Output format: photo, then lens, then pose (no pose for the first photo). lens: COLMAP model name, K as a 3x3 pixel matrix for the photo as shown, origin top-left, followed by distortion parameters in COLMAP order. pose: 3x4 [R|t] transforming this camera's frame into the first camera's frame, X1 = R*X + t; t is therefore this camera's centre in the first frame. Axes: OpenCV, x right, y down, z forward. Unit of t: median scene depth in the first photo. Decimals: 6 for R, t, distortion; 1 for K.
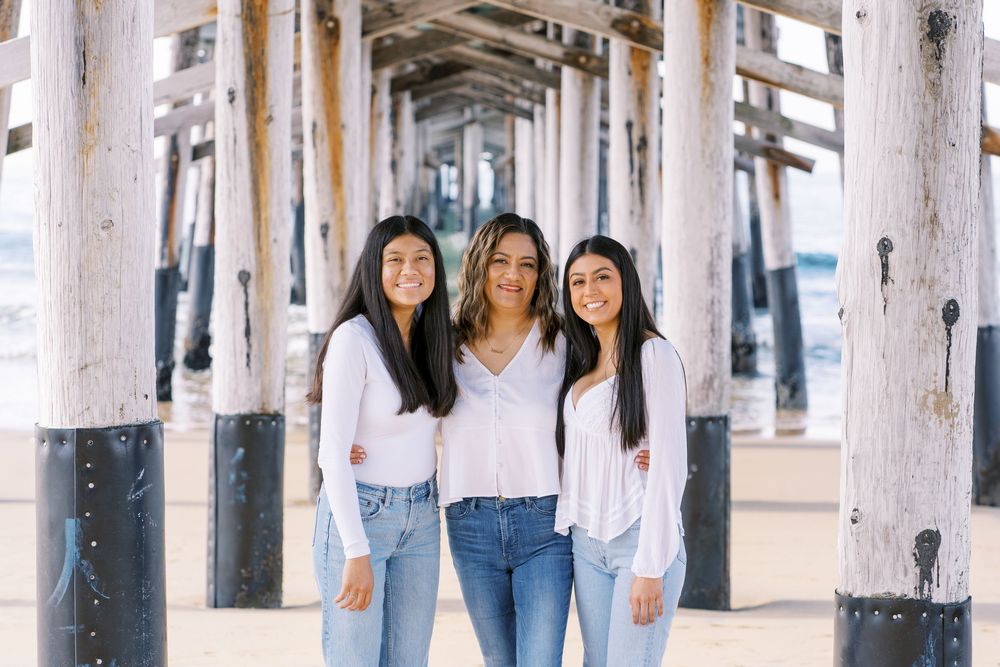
lens RADIAL K [[2419.9, 0, 498.4], [0, 2419.9, 335.6], [0, 0, 1]] dist [0.329714, 0.000000]
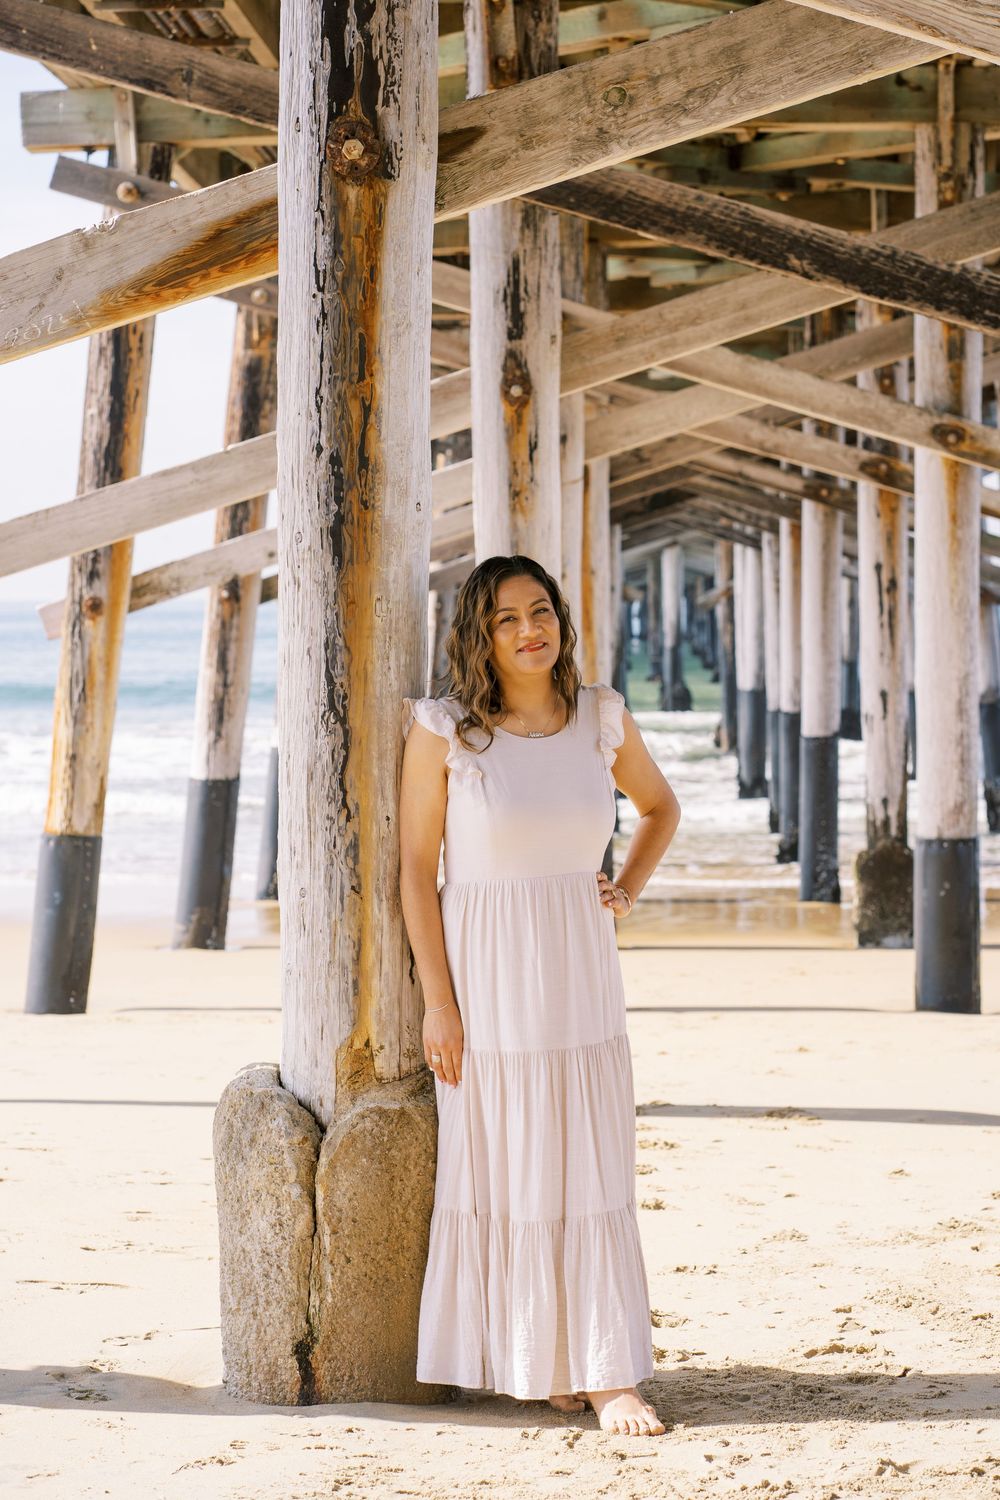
lens RADIAL K [[3629.8, 0, 500.5], [0, 3629.8, 743.7], [0, 0, 1]] dist [0.329714, 0.000000]
pose [[0.999080, -0.007797, -0.042170, -0.038560], [0.006716, 0.999647, -0.025718, 0.023250], [0.042356, 0.025411, 0.998779, -0.499263]]
